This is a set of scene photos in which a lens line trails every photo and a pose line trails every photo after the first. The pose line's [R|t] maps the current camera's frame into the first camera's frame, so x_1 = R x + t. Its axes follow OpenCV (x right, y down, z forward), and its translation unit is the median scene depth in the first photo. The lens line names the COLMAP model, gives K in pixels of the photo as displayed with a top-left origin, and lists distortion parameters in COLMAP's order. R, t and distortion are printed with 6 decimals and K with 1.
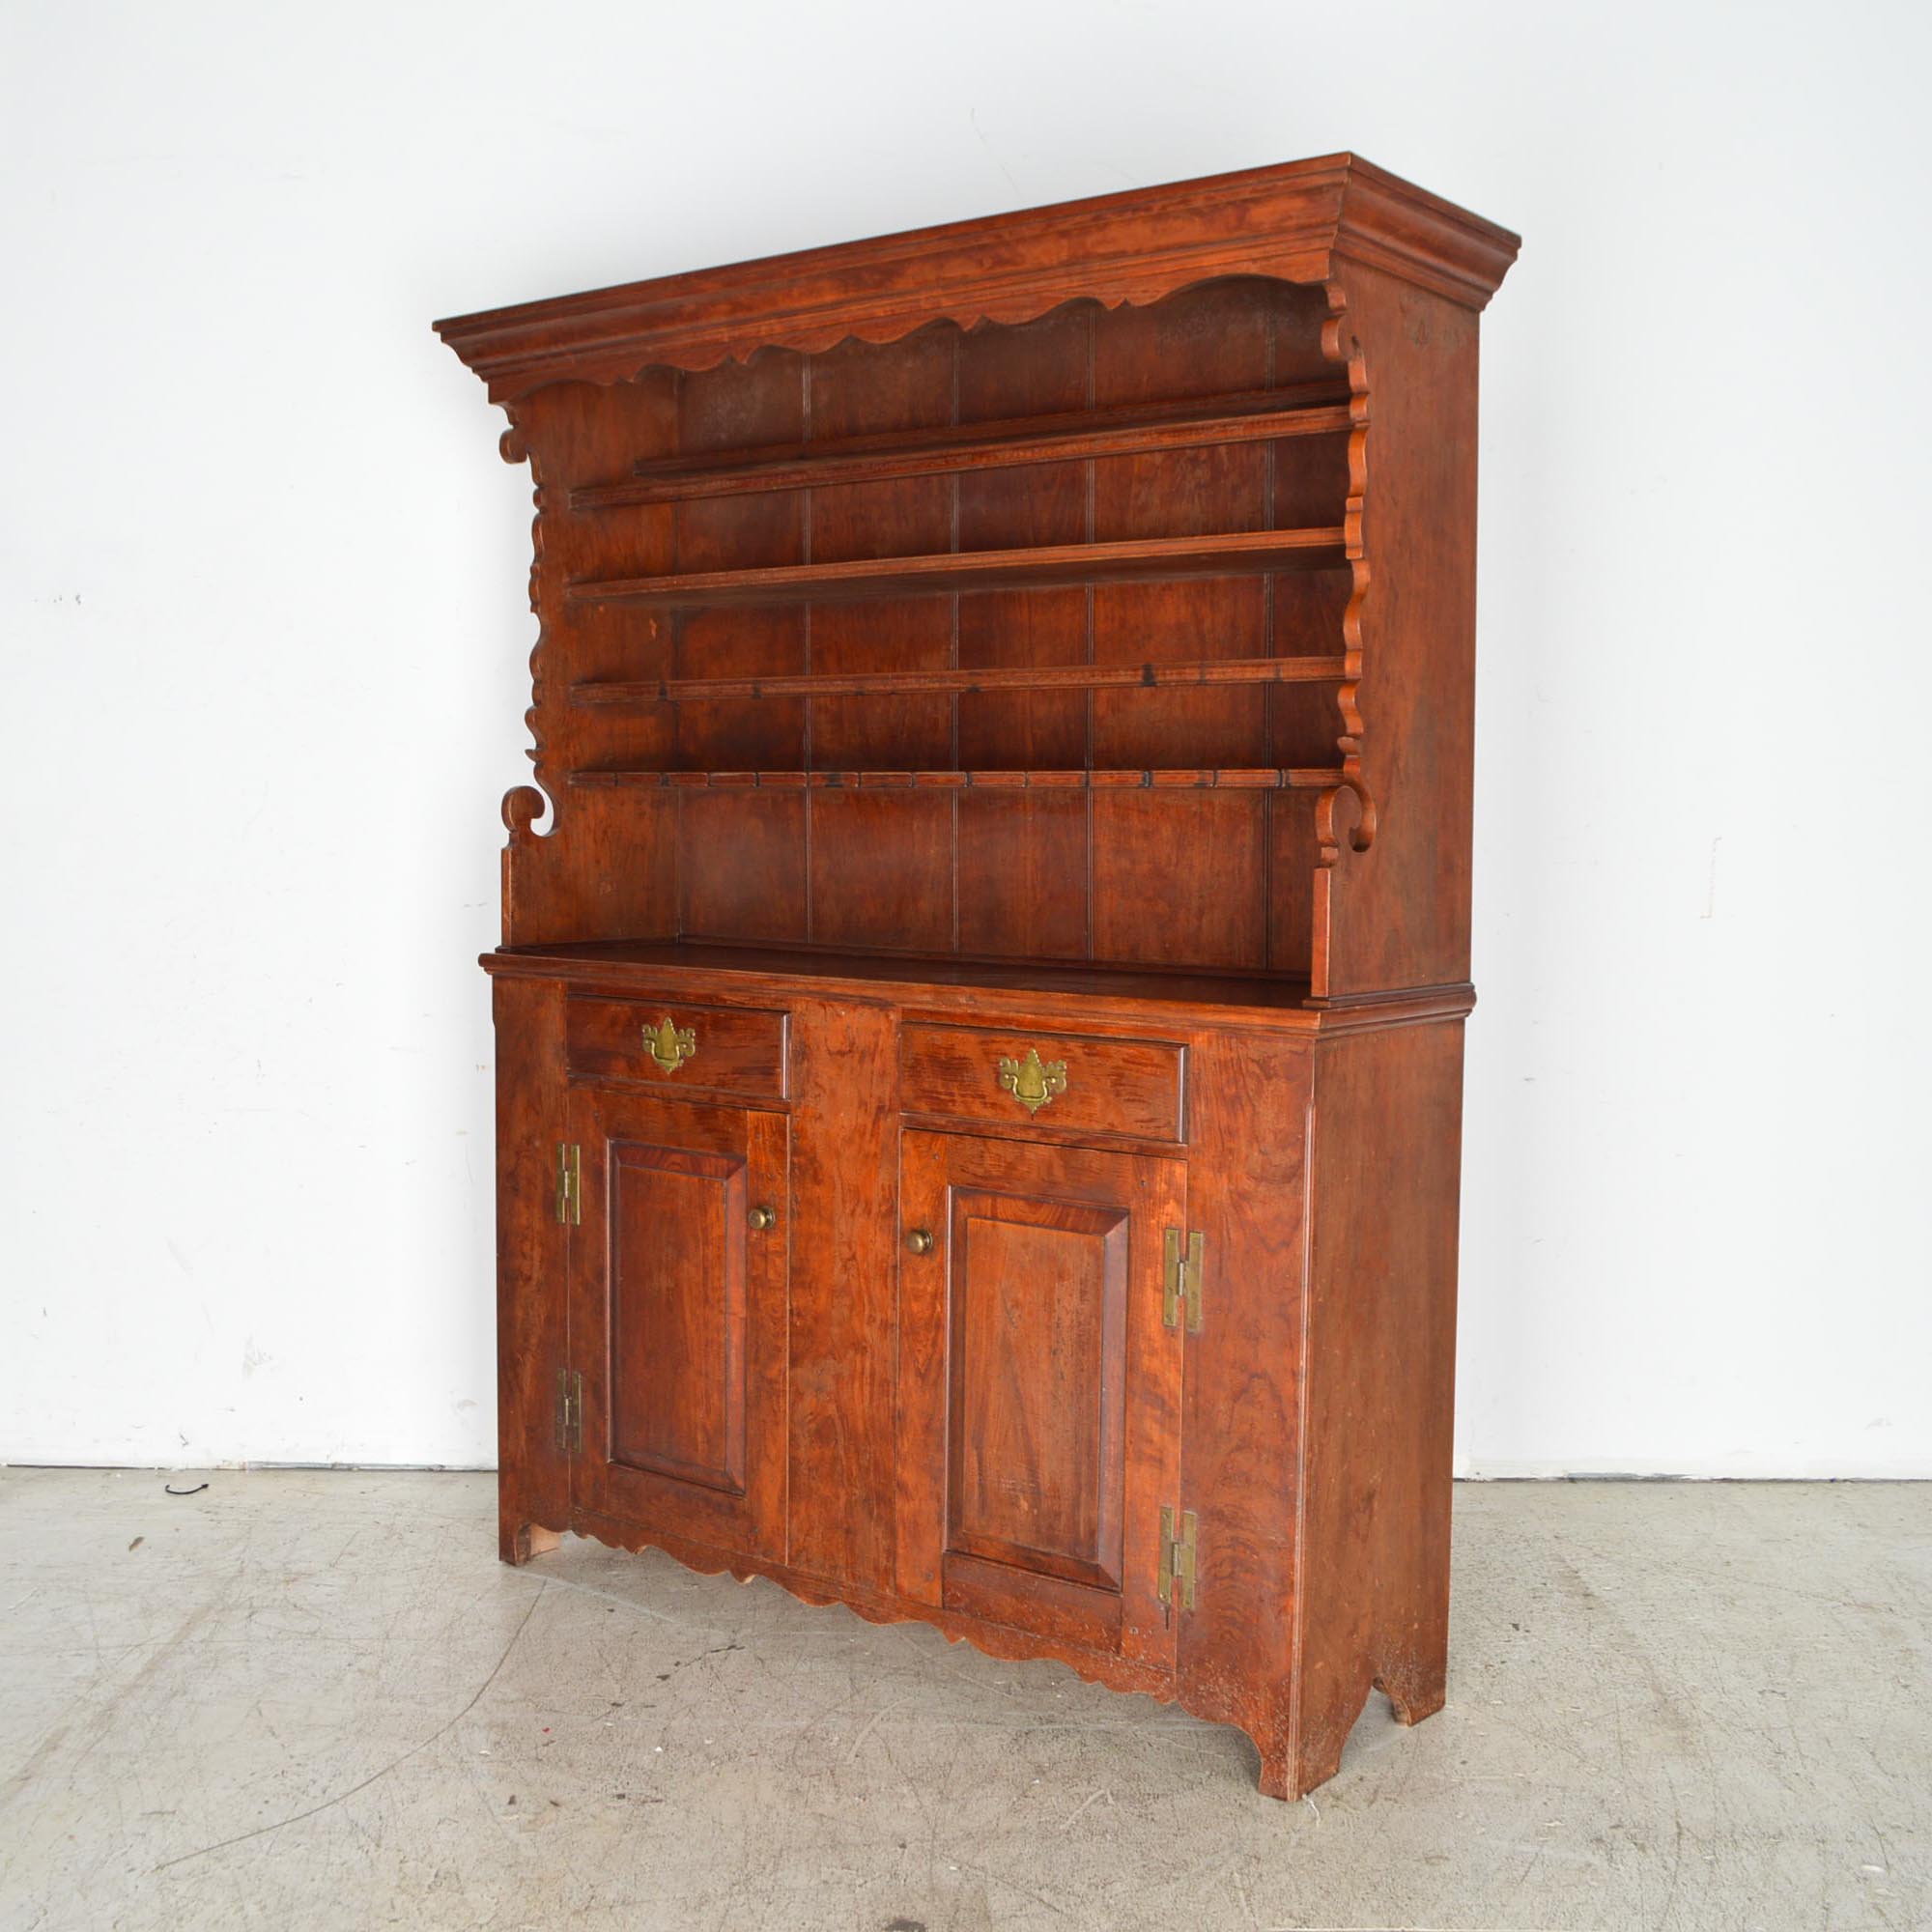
lens RADIAL K [[2344.3, 0, 944.3], [0, 2344.3, 971.8], [0, 0, 1]] dist [-0.077790, -0.024751]
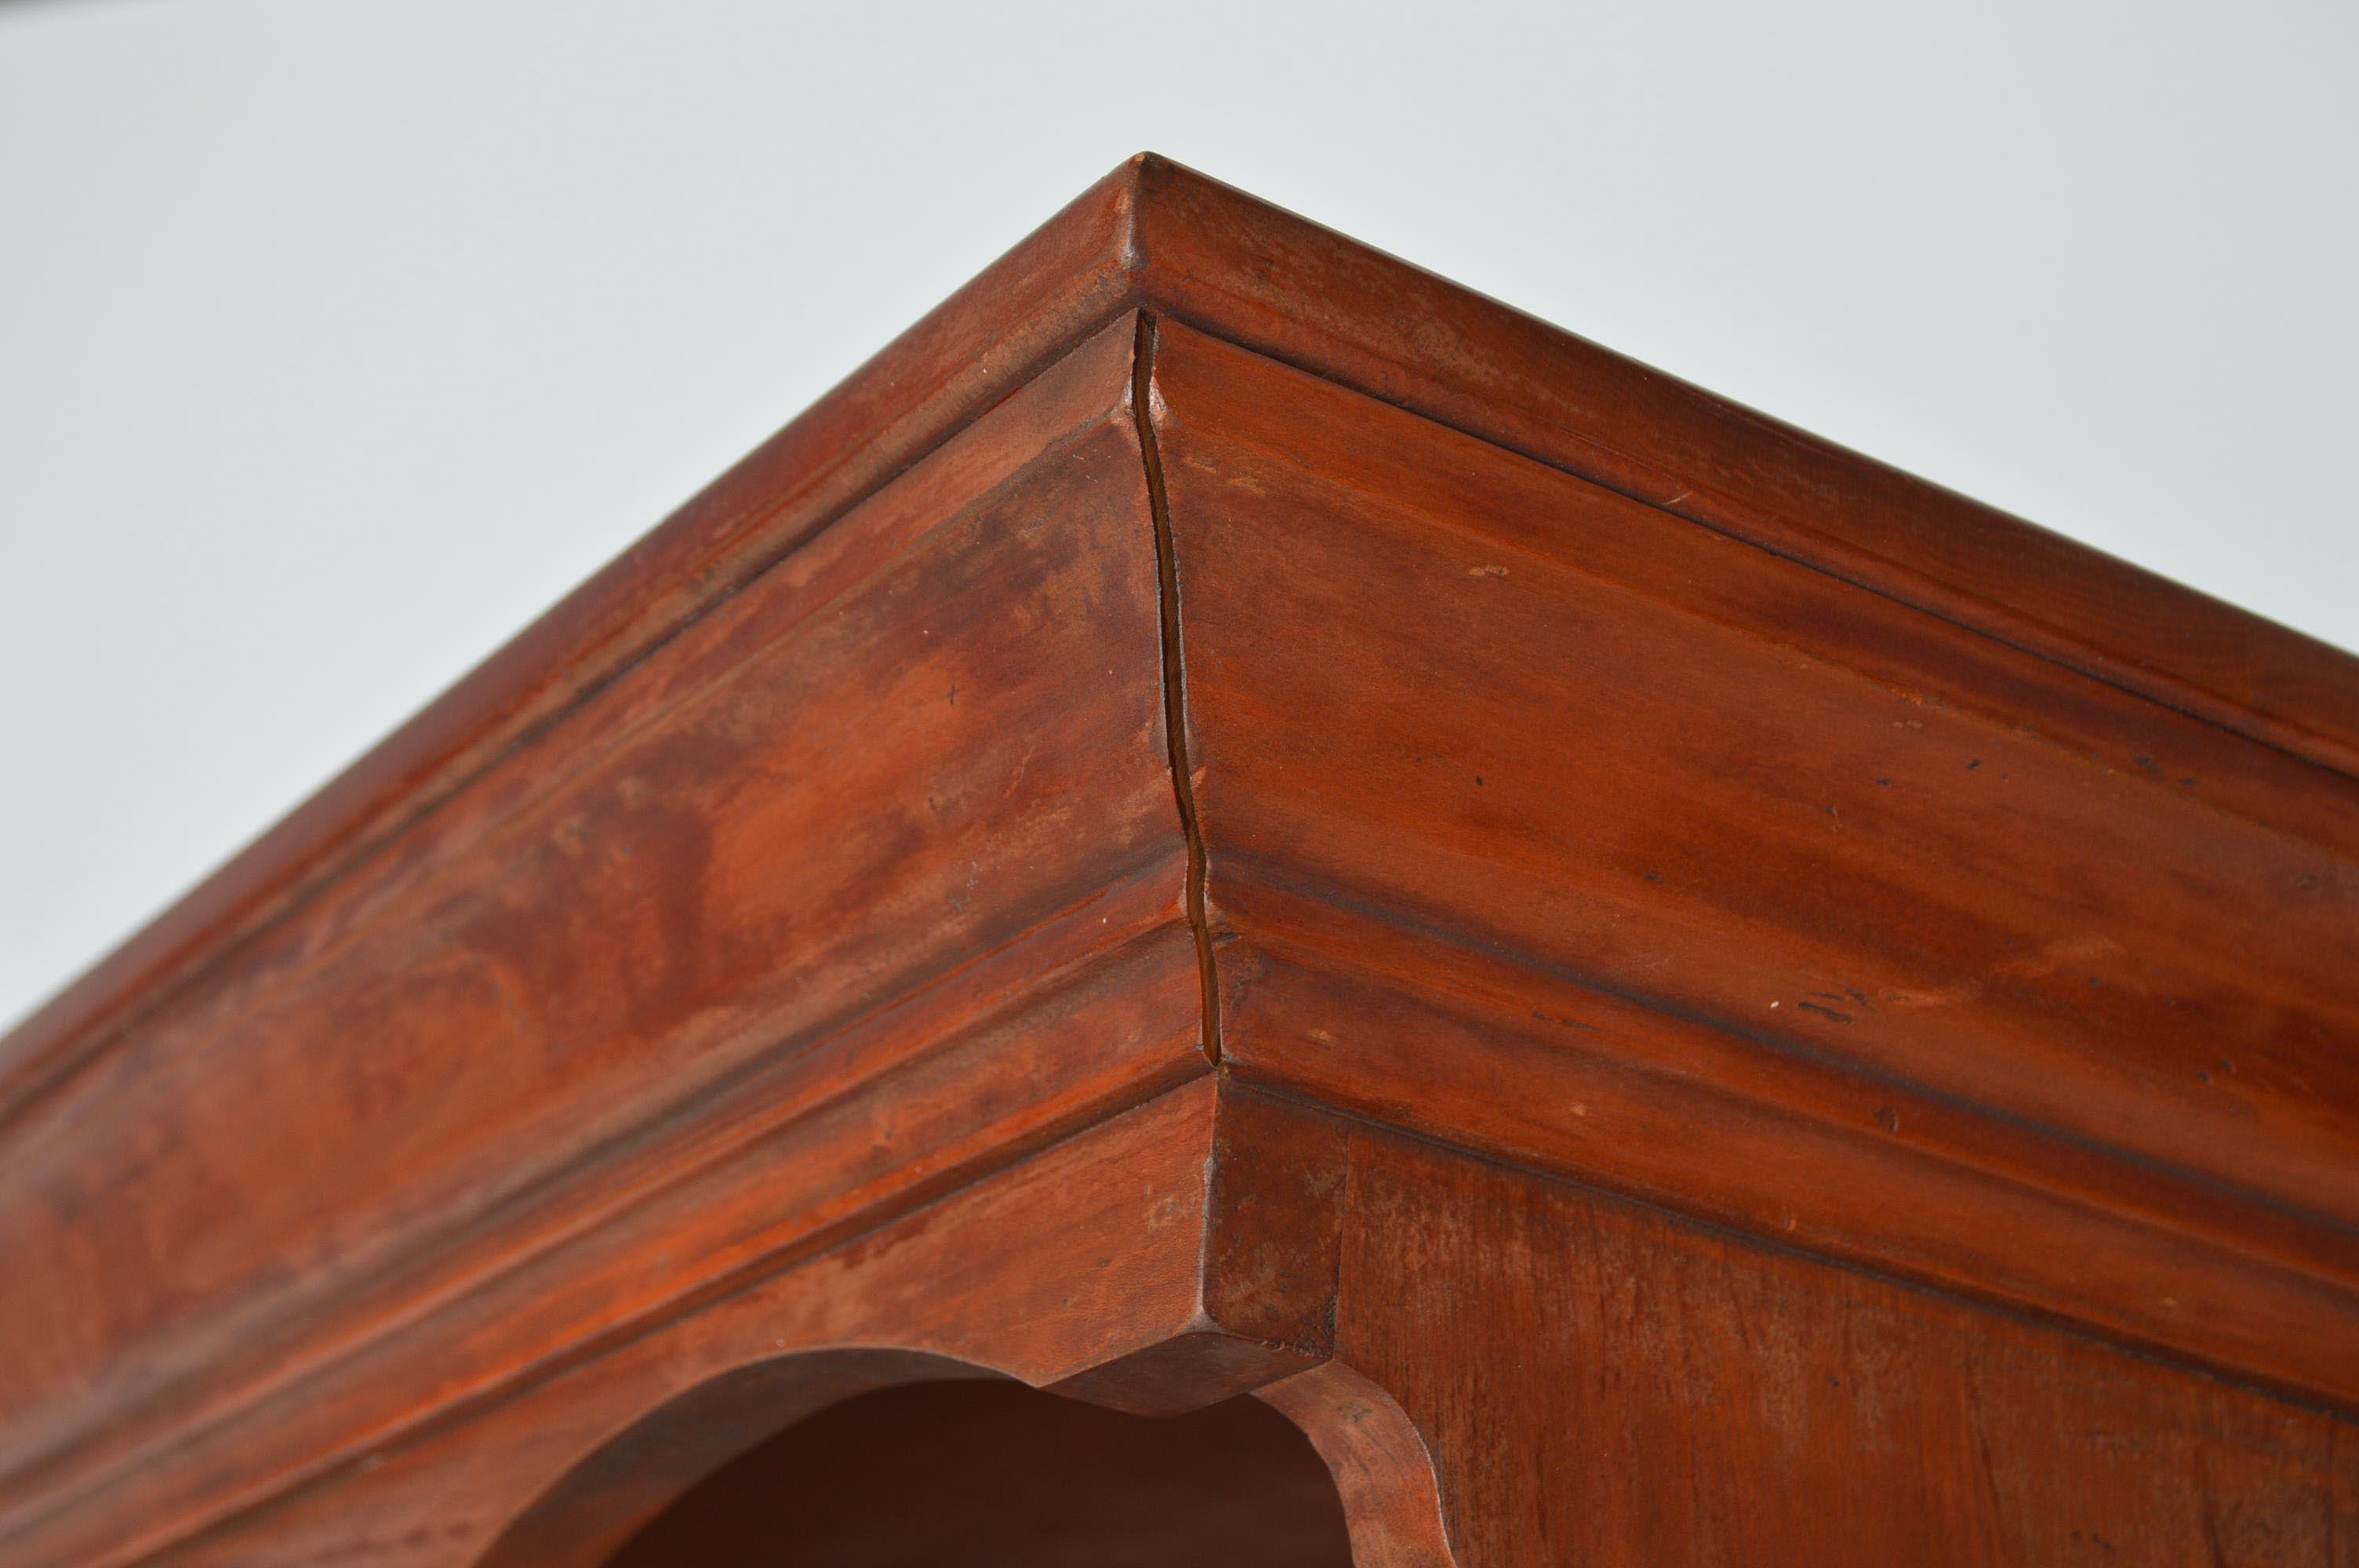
lens RADIAL K [[4575.1, 0, 1179.5], [0, 4575.1, 784.0], [0, 0, 1]] dist [0.007994, 0.154553]
pose [[0.939582, -0.074535, -0.334112, 0.201142], [-0.094819, 0.881157, -0.463219, -0.184675], [0.328931, 0.466912, 0.820852, 0.678698]]
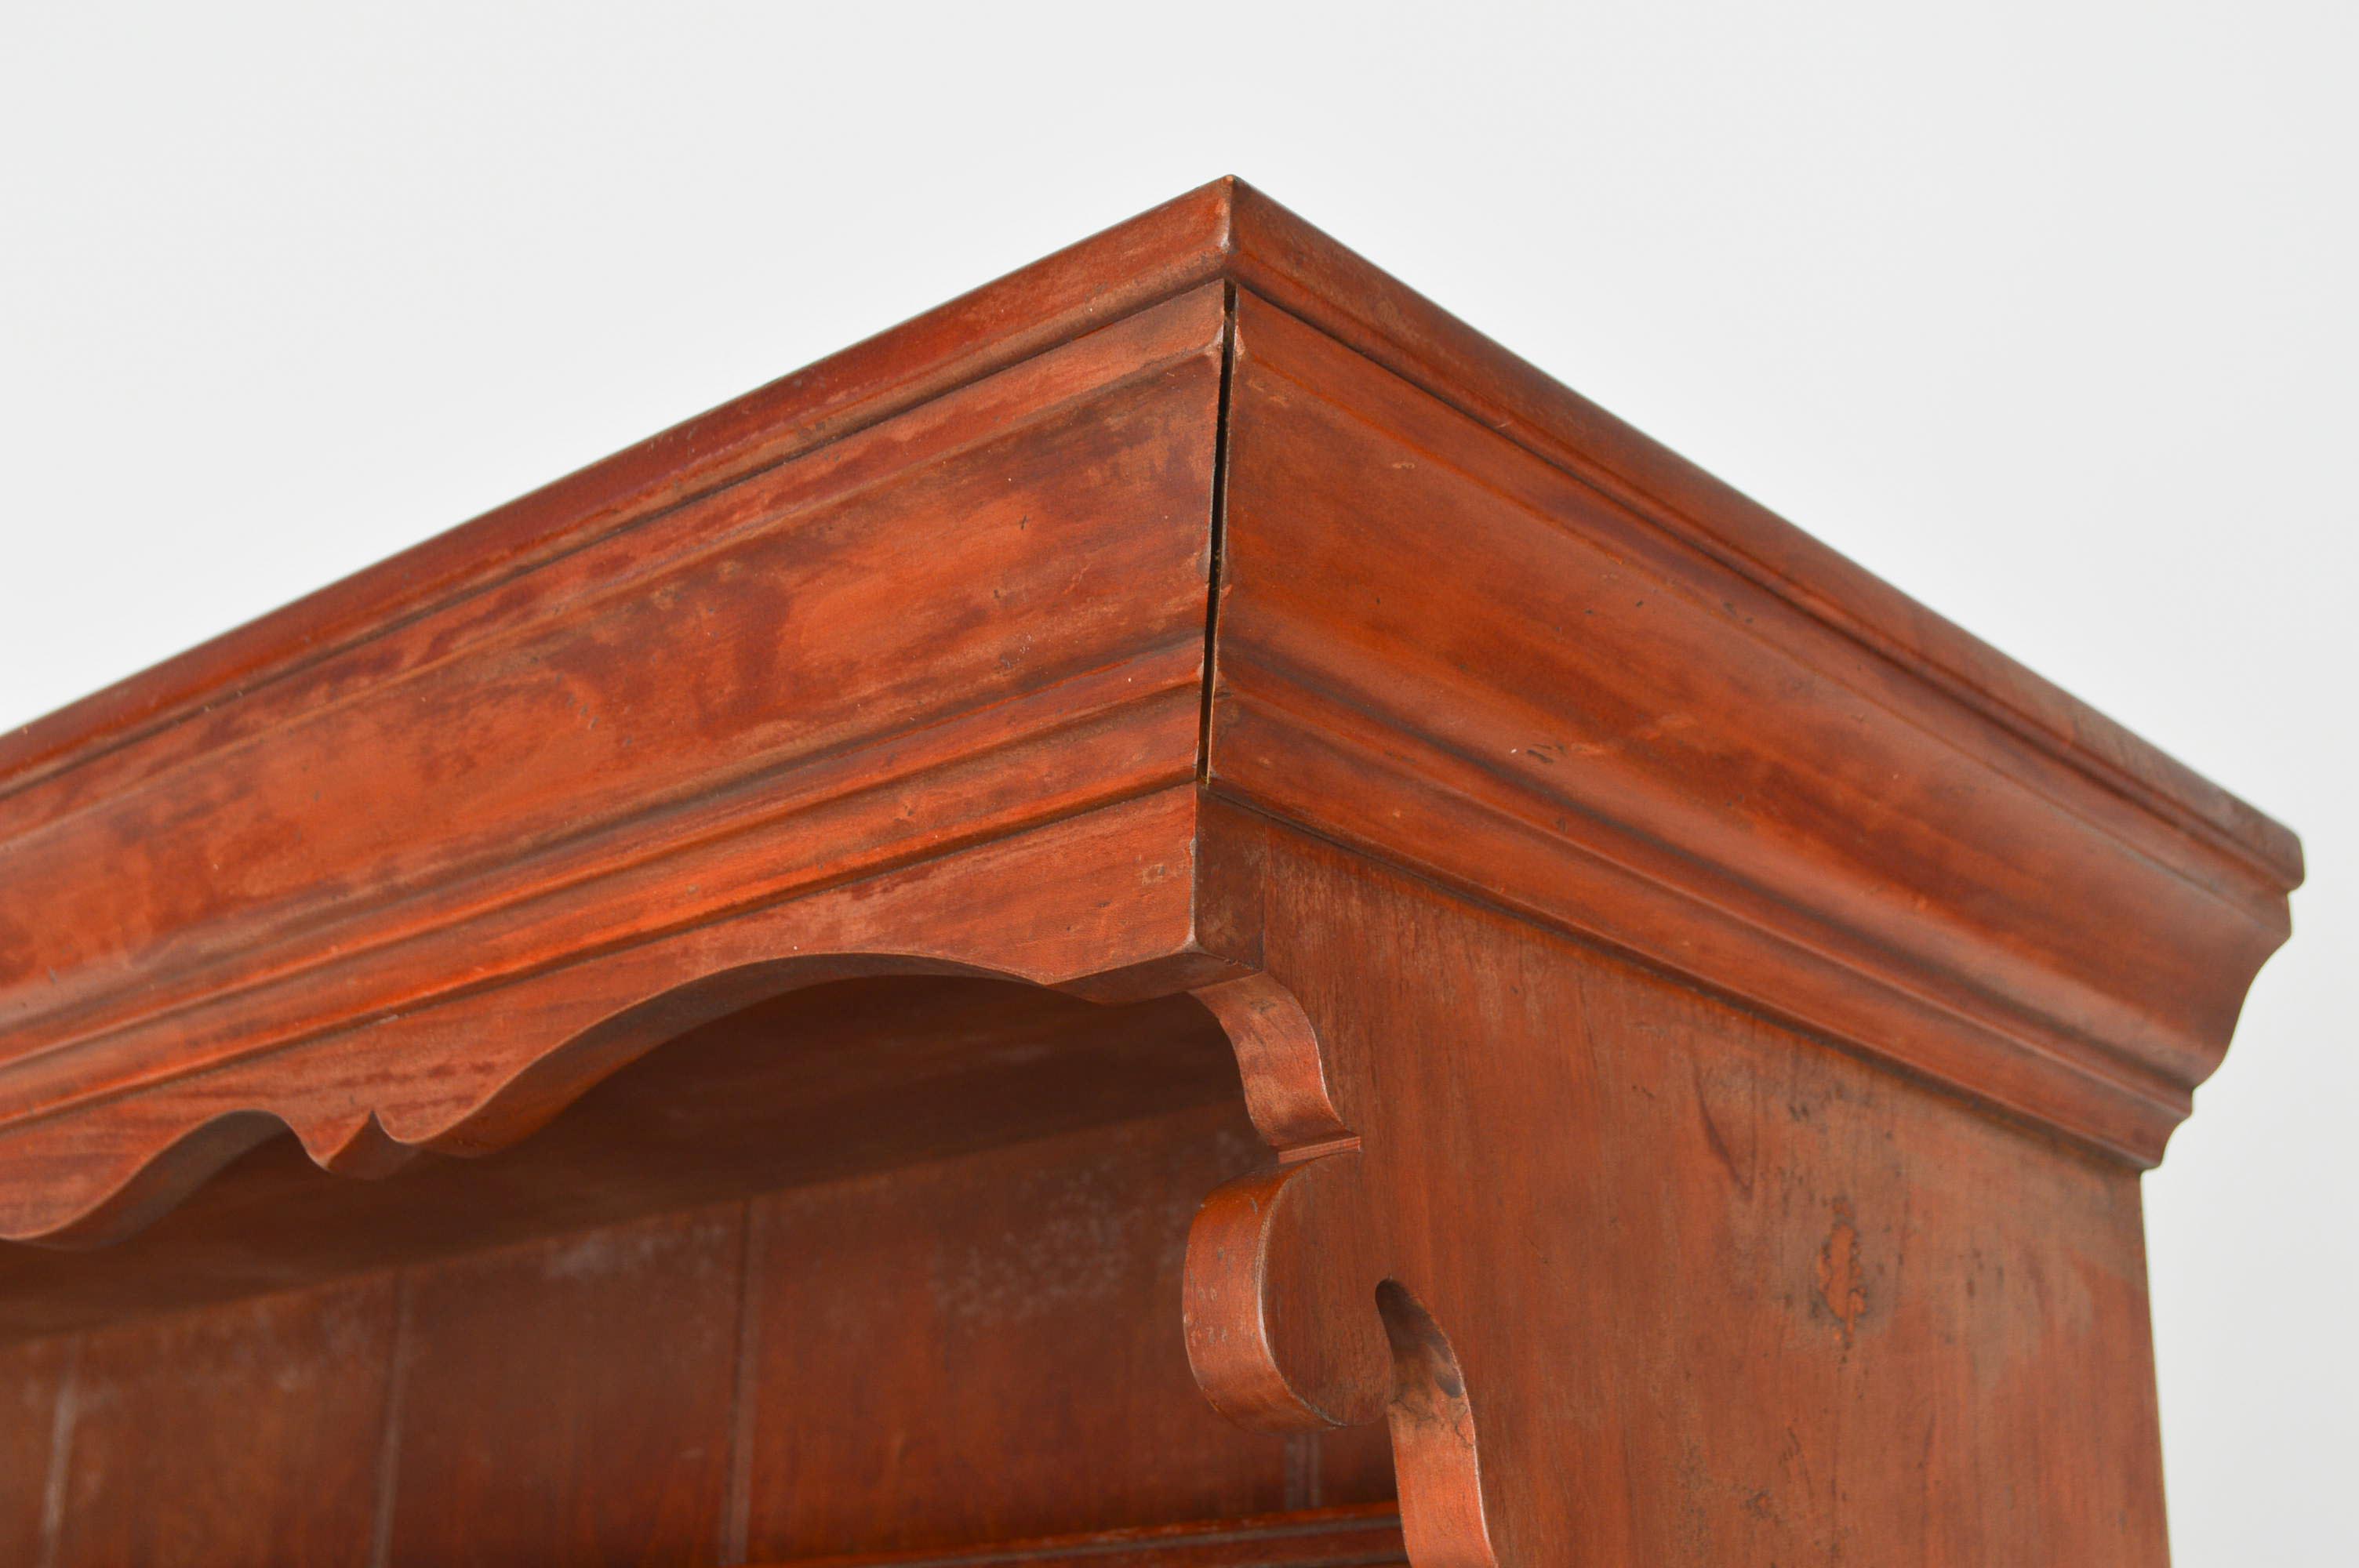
lens RADIAL K [[3174.5, 0, 1179.5], [0, 3174.5, 784.0], [0, 0, 1]] dist [-0.012236, -0.008304]
pose [[0.996715, -0.013178, -0.079906, 0.153792], [-0.020972, 0.911015, -0.411839, -0.179636], [0.078223, 0.412162, 0.907746, 0.658875]]
